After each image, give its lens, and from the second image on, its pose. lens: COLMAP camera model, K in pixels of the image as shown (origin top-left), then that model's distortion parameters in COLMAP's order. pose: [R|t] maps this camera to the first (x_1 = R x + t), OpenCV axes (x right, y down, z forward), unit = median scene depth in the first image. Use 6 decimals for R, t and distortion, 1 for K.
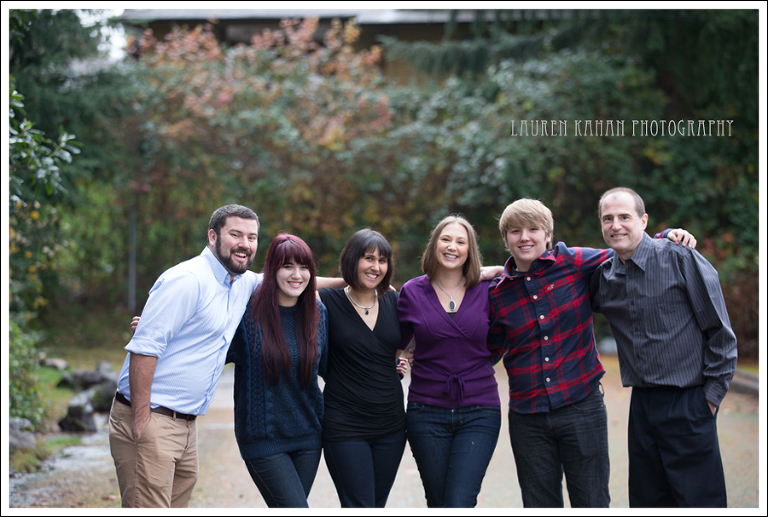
lens RADIAL K [[2718.7, 0, 385.3], [0, 2718.7, 258.0], [0, 0, 1]] dist [0.780442, 0.000000]
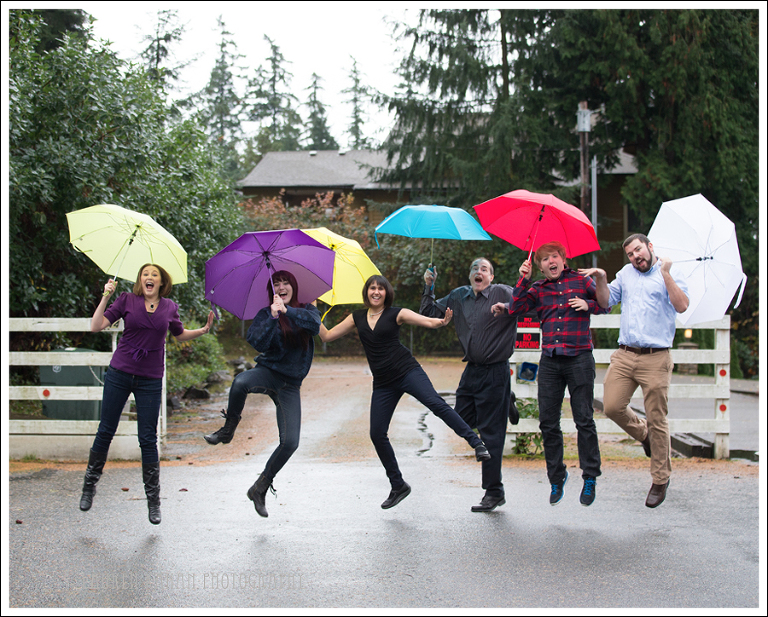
lens RADIAL K [[1768.6, 0, 389.5], [0, 1768.6, 320.3], [0, 0, 1]] dist [0.689566, 0.000000]
pose [[0.999961, -0.003016, 0.008297, 0.005955], [0.002960, 0.999973, 0.006750, -0.001730], [-0.008318, -0.006725, 0.999943, -0.333307]]
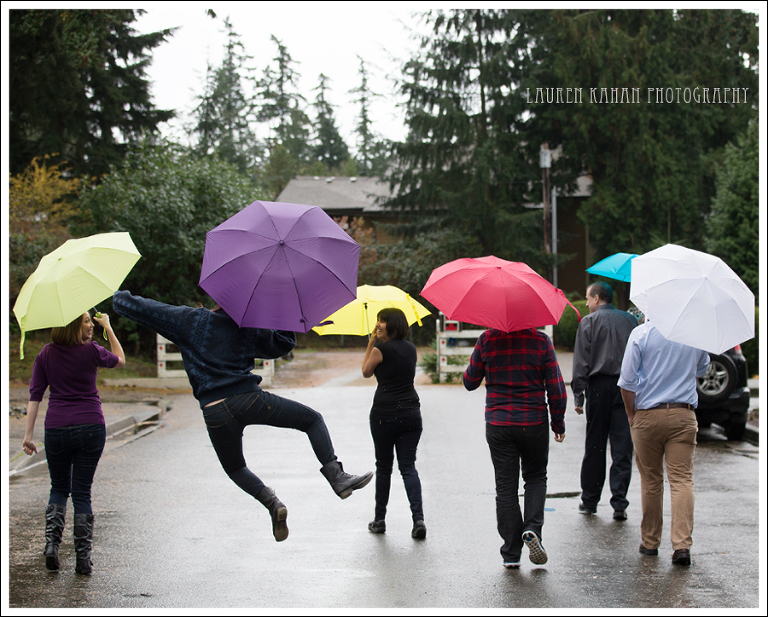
lens RADIAL K [[1768.6, 0, 389.2], [0, 1768.6, 306.1], [0, 0, 1]] dist [0.689566, 0.000000]
pose [[0.999874, -0.015709, 0.002382, 0.009329], [0.015710, 0.999876, -0.000743, -0.003472], [-0.002370, 0.000780, 0.999997, -0.681681]]
